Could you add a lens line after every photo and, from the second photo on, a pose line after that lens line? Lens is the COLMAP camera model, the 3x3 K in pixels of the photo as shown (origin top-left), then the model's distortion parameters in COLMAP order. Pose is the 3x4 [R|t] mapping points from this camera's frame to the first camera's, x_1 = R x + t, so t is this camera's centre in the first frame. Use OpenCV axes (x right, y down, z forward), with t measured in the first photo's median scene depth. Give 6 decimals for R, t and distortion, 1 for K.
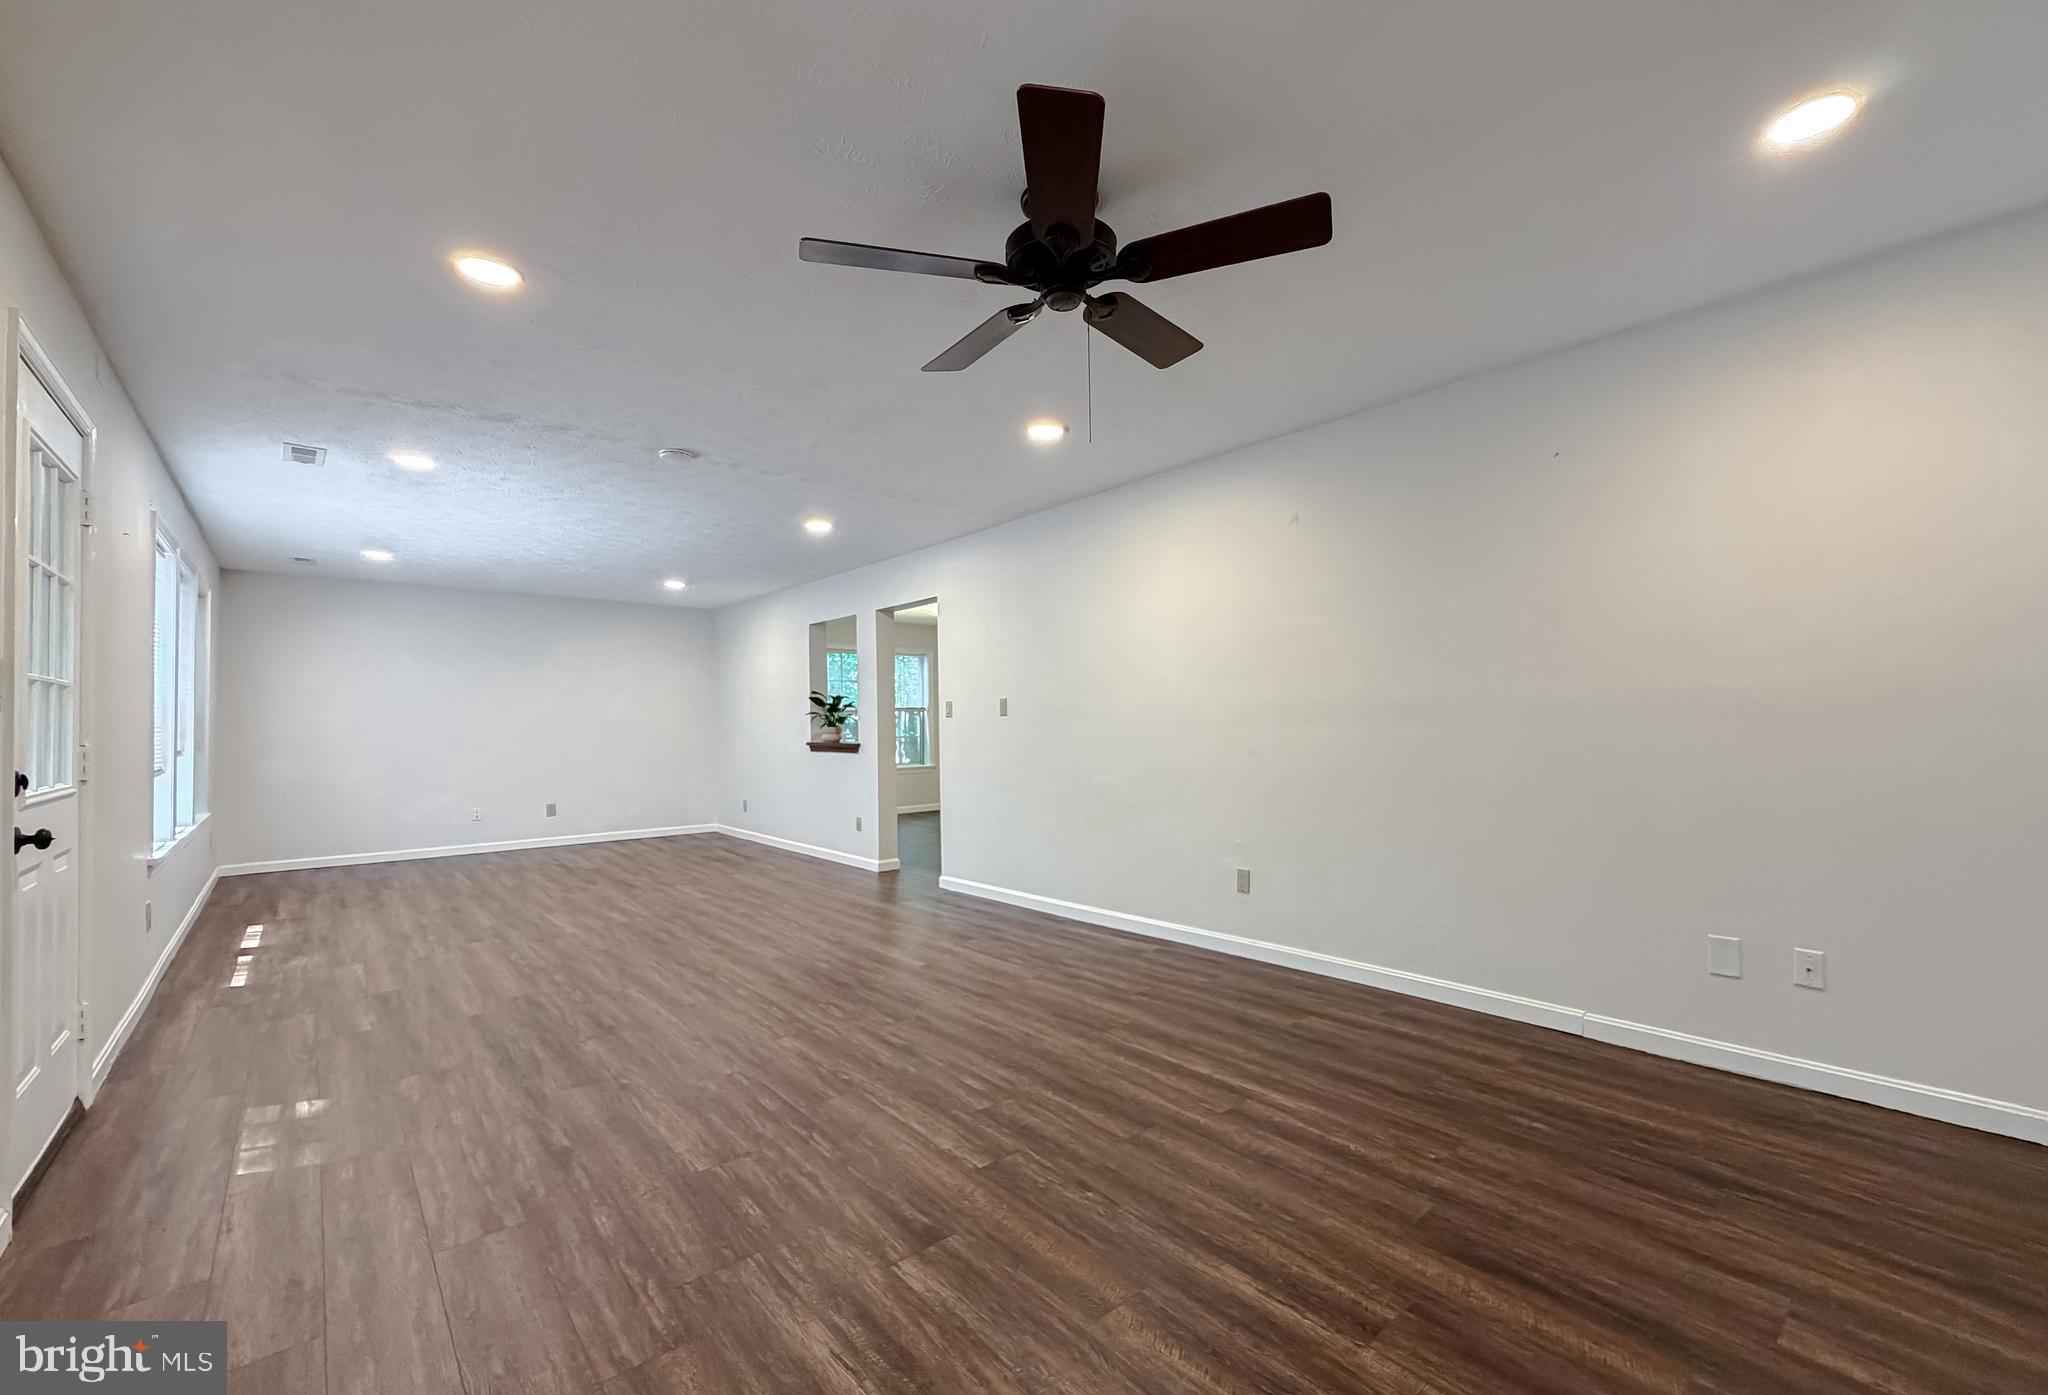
lens RADIAL K [[841.9, 0, 1036.9], [0, 841.9, 705.8], [0, 0, 1]] dist [-0.000631, -0.000063]
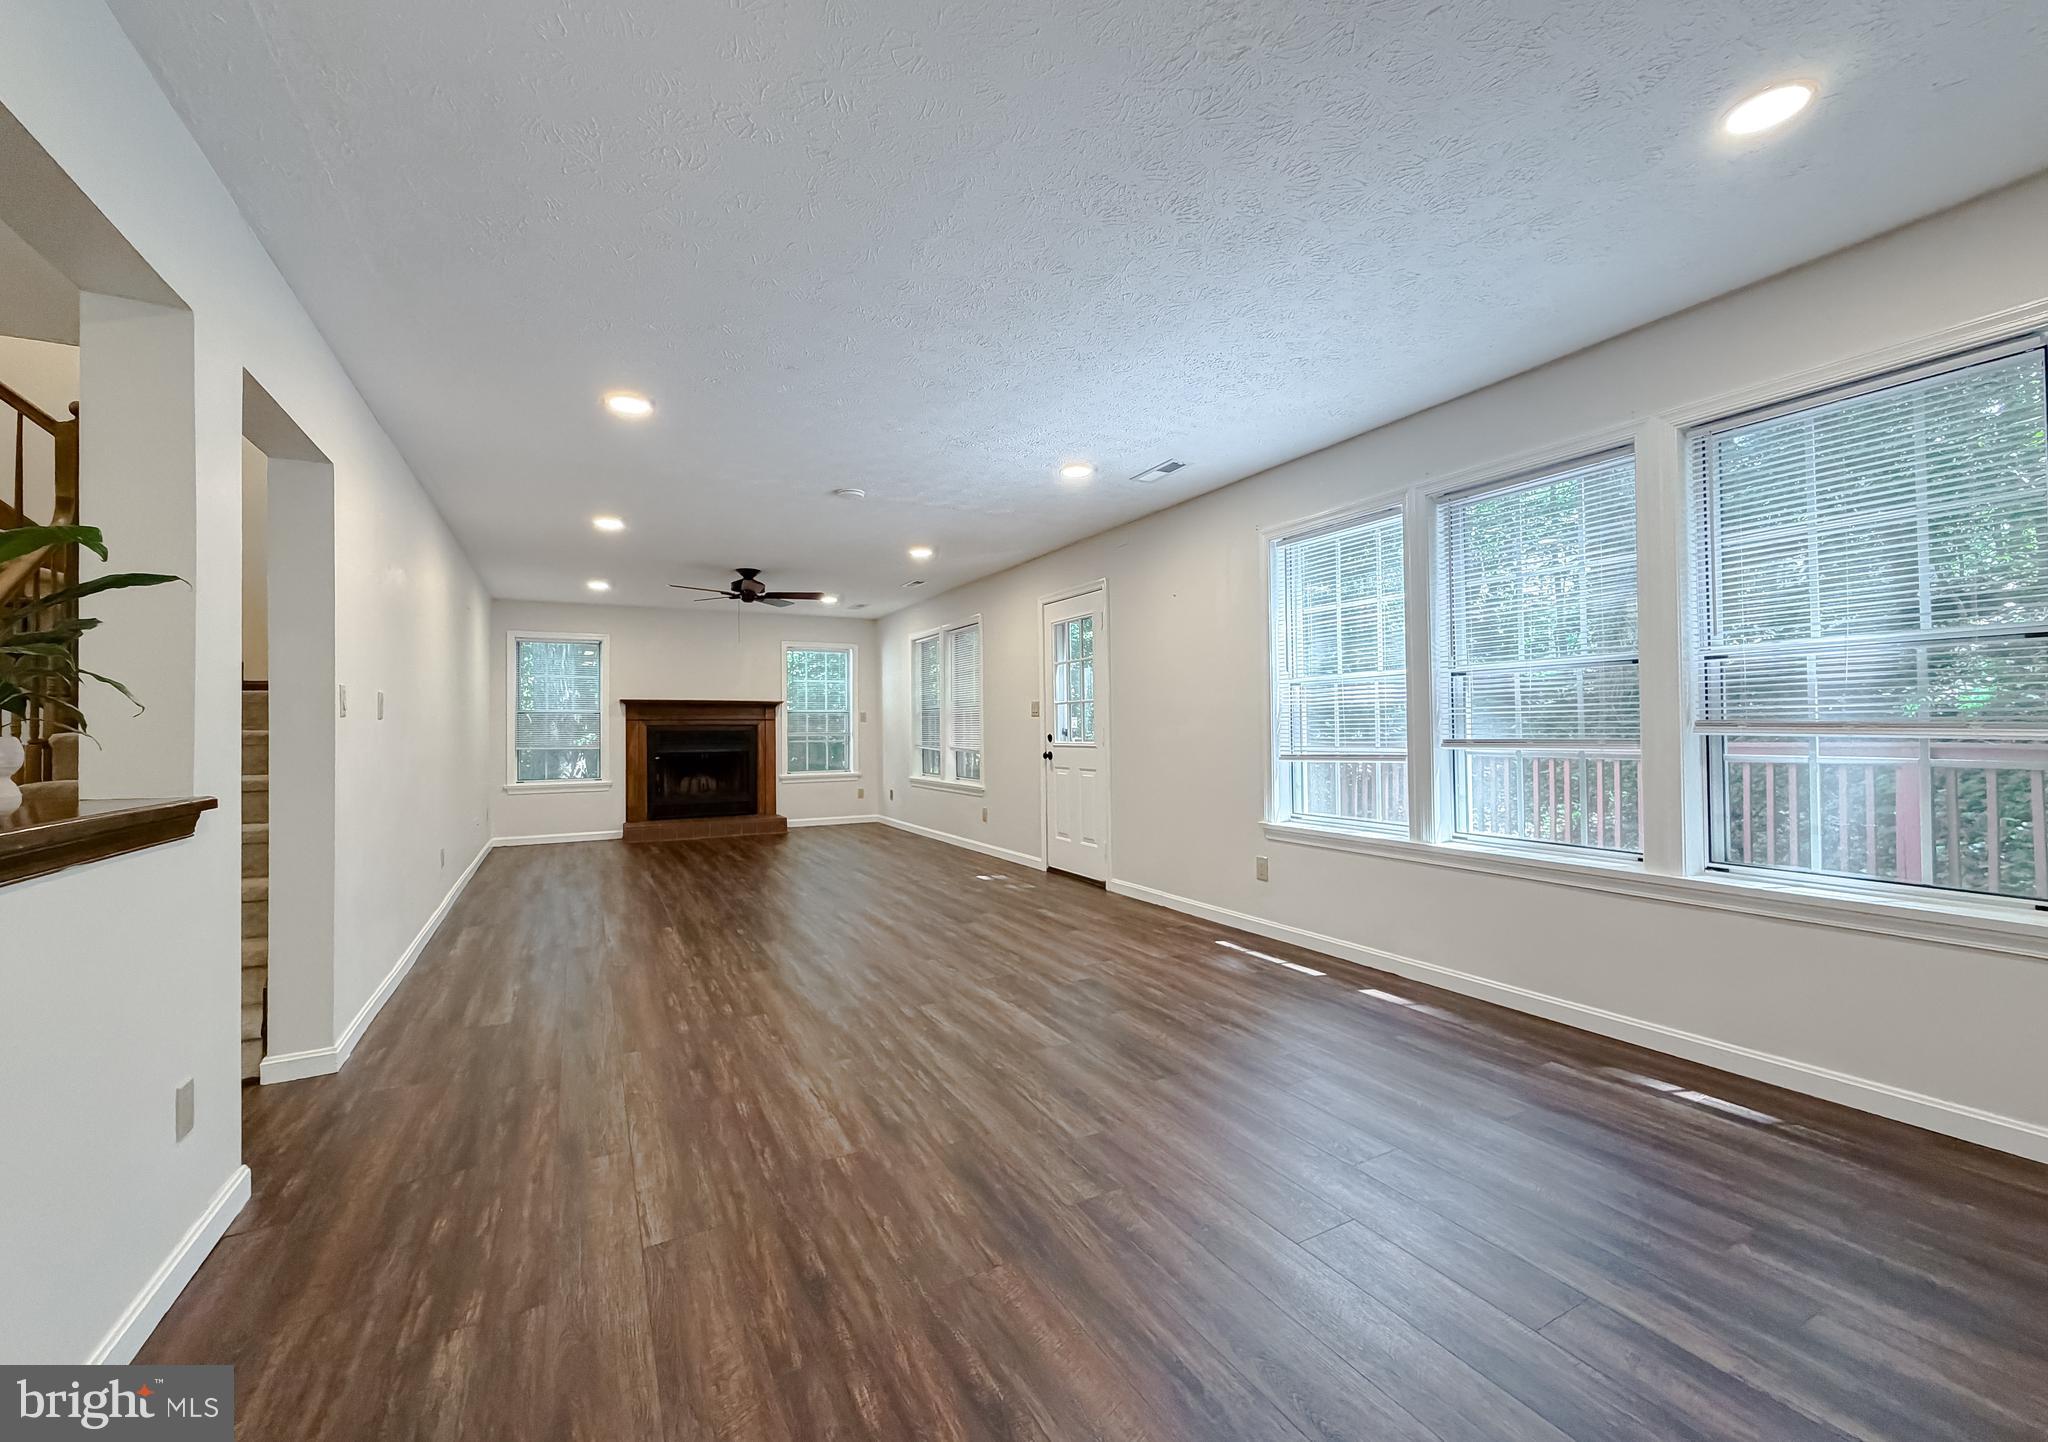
lens RADIAL K [[821.1, 0, 1012.0], [0, 821.1, 713.6], [0, 0, 1]] dist [0.002487, 0.000201]
pose [[-0.972920, 0.030898, 0.229066, -0.607639], [0.022779, 0.999018, -0.038005, 0.039314], [-0.230015, -0.031758, -0.972669, 1.388693]]
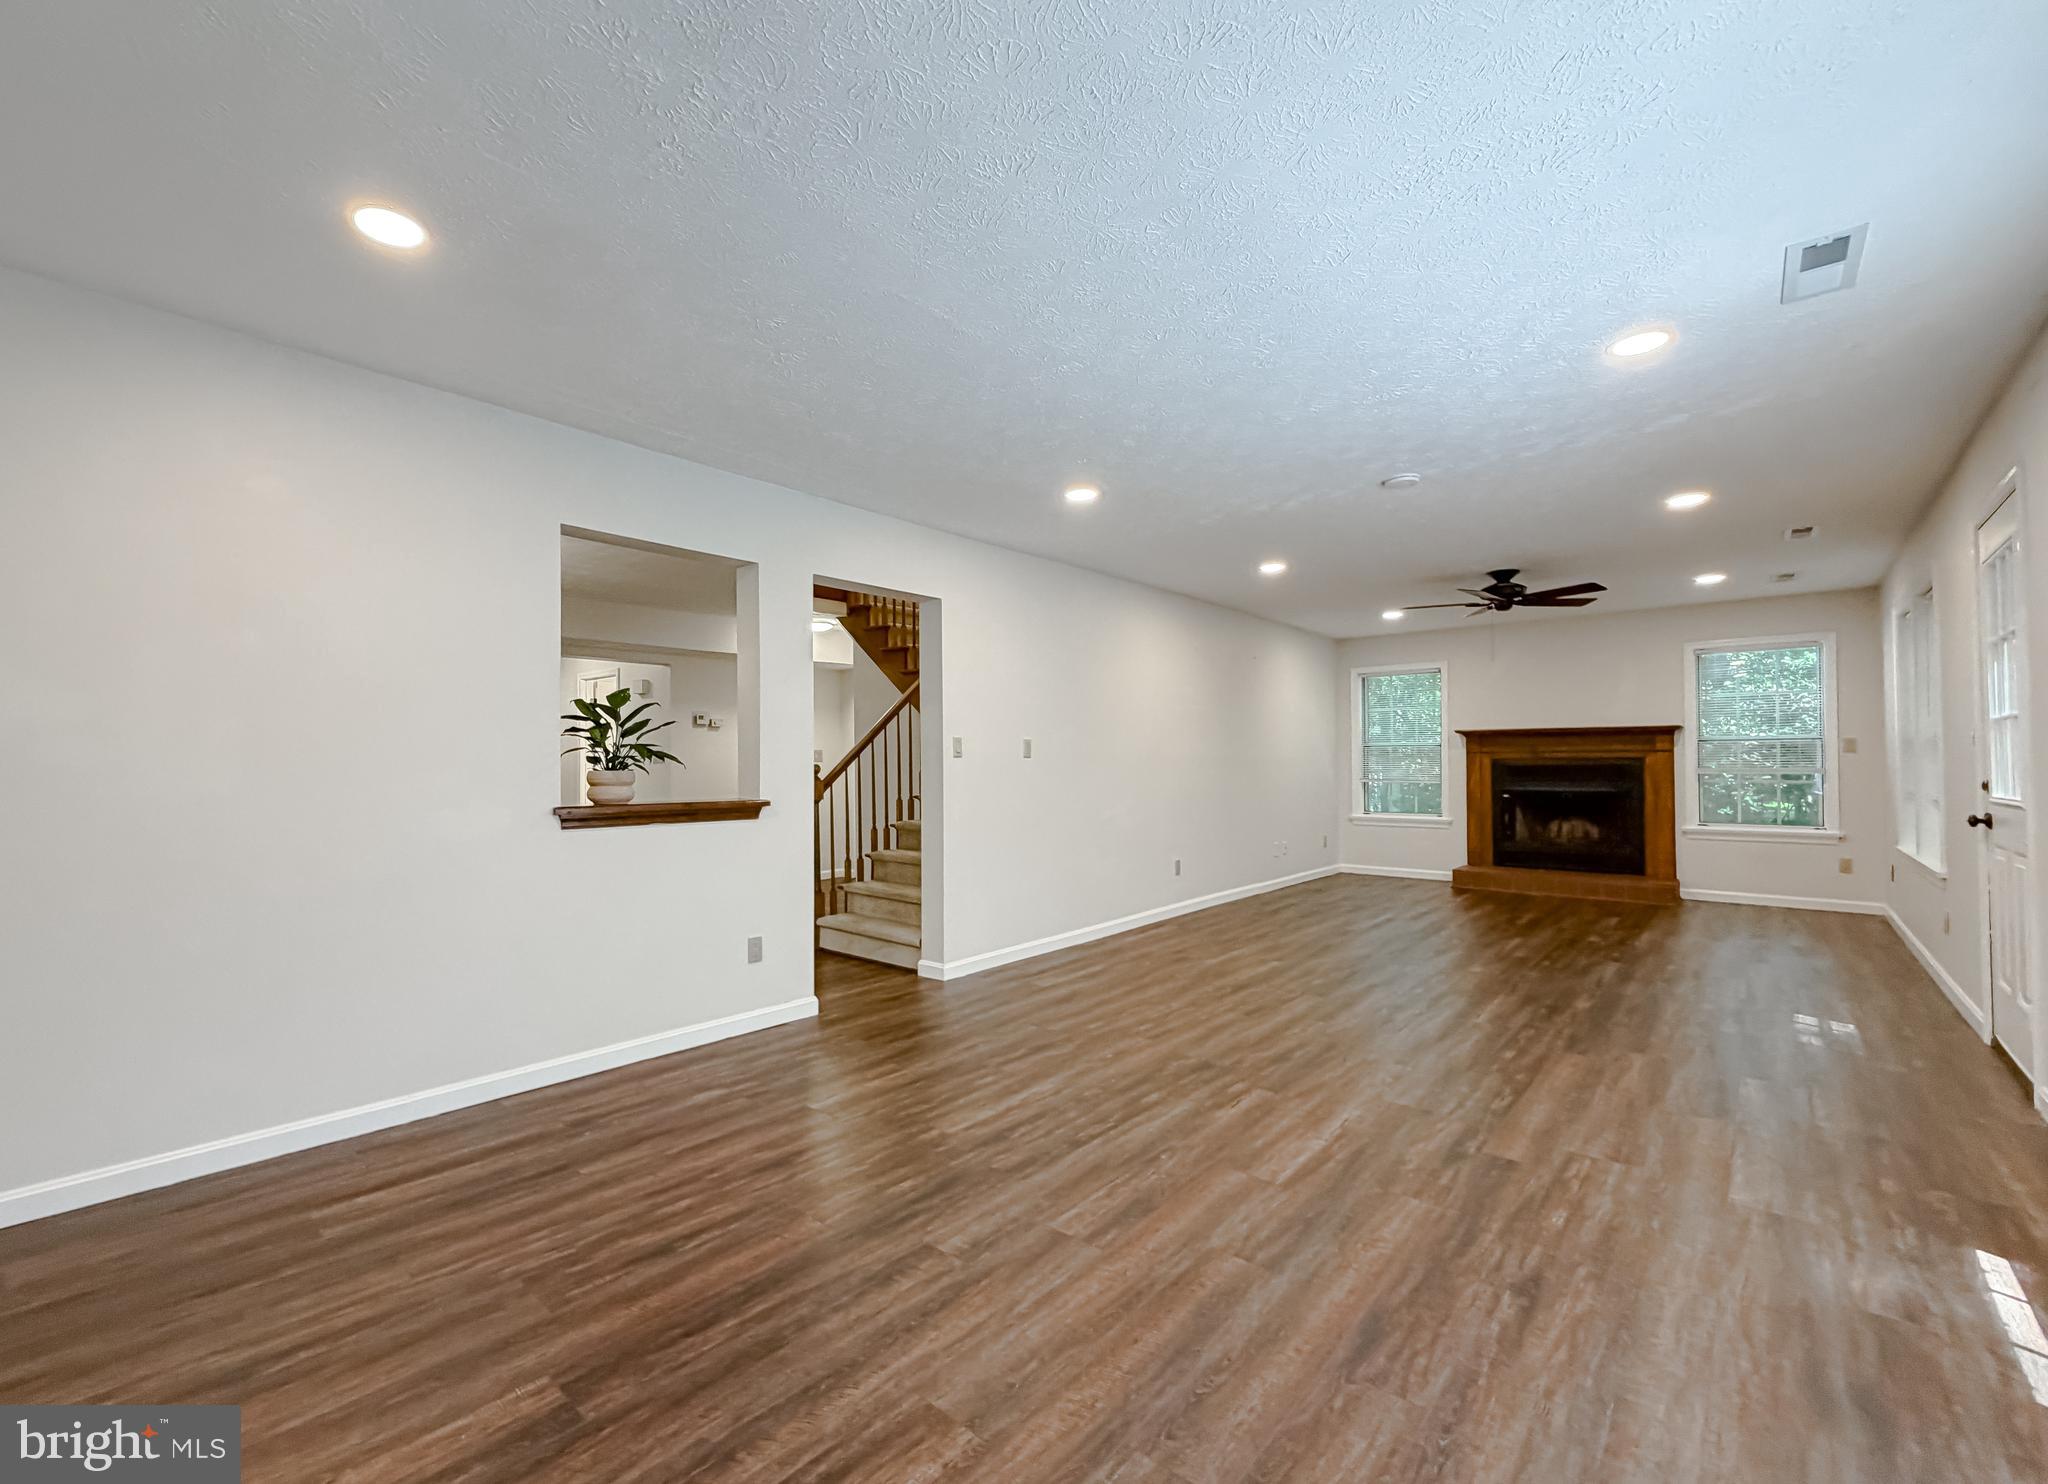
lens RADIAL K [[861.8, 0, 966.8], [0, 861.8, 747.4], [0, 0, 1]] dist [-0.000250, 0.000224]
pose [[-0.107446, 0.037735, 0.993495, -0.909808], [-0.011972, 0.999158, -0.039245, 0.035748], [-0.994139, -0.016111, -0.106903, 1.079244]]
